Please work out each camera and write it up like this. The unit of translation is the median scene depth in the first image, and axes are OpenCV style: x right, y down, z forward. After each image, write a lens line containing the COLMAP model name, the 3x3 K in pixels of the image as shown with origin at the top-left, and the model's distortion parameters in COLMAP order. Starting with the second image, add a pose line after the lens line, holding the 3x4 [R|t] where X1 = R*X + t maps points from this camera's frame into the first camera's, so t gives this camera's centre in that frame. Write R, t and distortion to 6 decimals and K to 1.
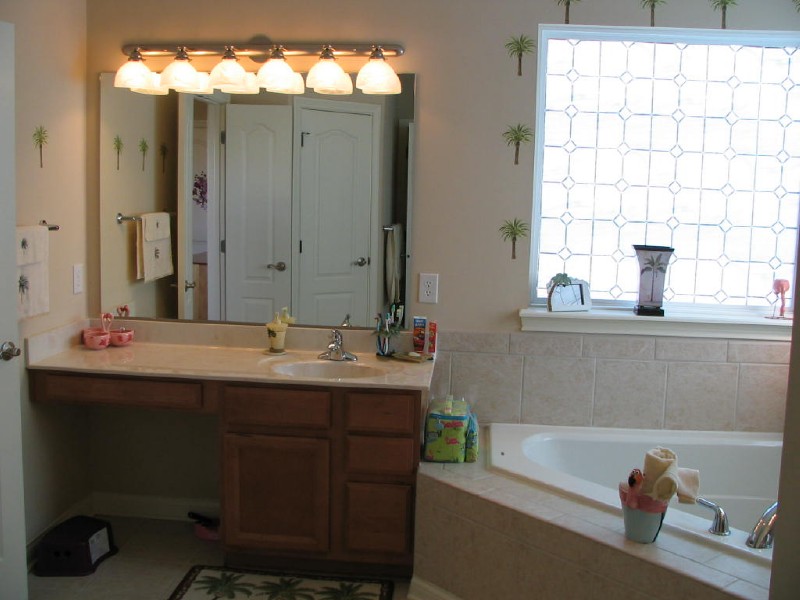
lens RADIAL K [[889.0, 0, 399.3], [0, 889.0, 285.1], [0, 0, 1]] dist [-0.221722, 0.290490]
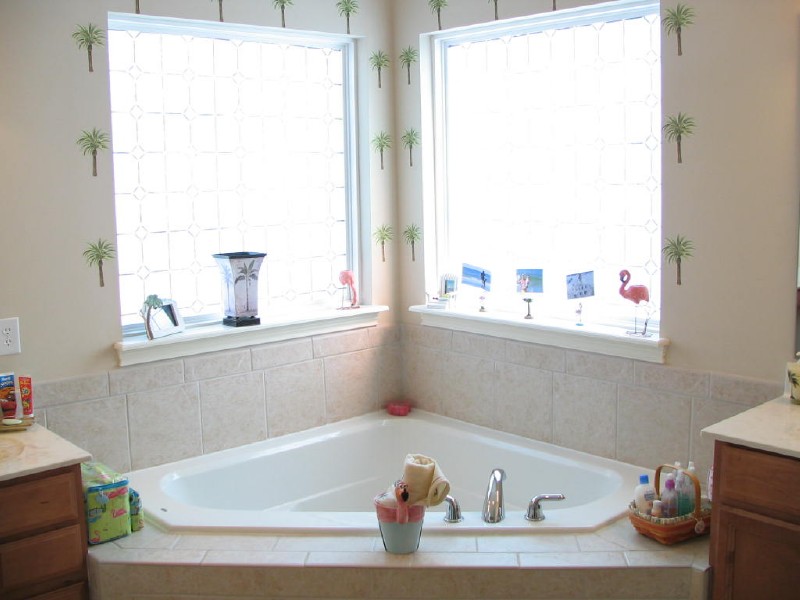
lens RADIAL K [[889.0, 0, 399.3], [0, 889.0, 285.1], [0, 0, 1]] dist [-0.221722, 0.290490]
pose [[0.679664, -0.130120, 0.721890, -0.288067], [0.121142, 0.990538, 0.064488, -0.050823], [-0.723451, 0.043622, 0.688996, 0.213460]]
